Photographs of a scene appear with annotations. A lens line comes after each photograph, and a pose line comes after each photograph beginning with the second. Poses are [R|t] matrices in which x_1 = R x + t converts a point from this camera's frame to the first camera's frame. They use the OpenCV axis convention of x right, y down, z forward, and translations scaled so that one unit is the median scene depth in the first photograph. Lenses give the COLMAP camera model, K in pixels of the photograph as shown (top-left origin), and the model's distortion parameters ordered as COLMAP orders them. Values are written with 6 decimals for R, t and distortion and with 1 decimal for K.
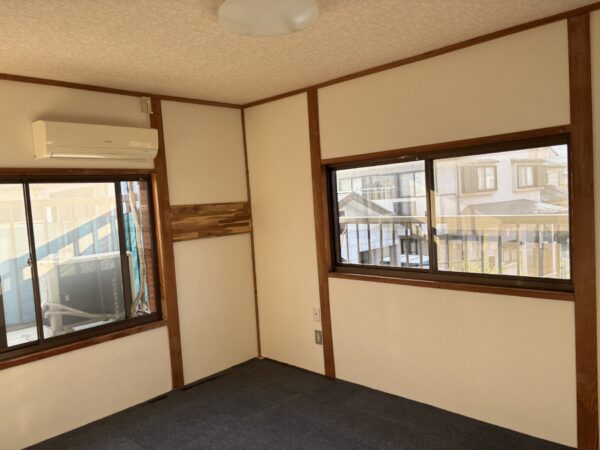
lens RADIAL K [[461.7, 0, 300.0], [0, 461.7, 225.0], [0, 0, 1]] dist [0.052018, -0.006053]
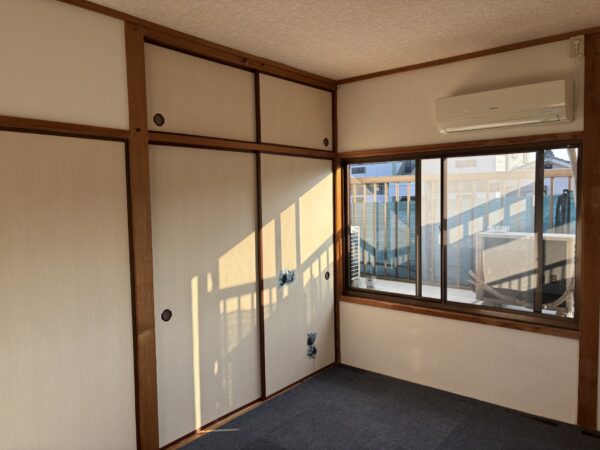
lens RADIAL K [[461.7, 0, 300.0], [0, 461.7, 225.0], [0, 0, 1]] dist [0.052018, -0.006053]
pose [[0.089968, 0.131422, -0.987236, 0.451600], [-0.039111, 0.990957, 0.128353, -0.055205], [0.995176, 0.027064, 0.094294, 0.531995]]
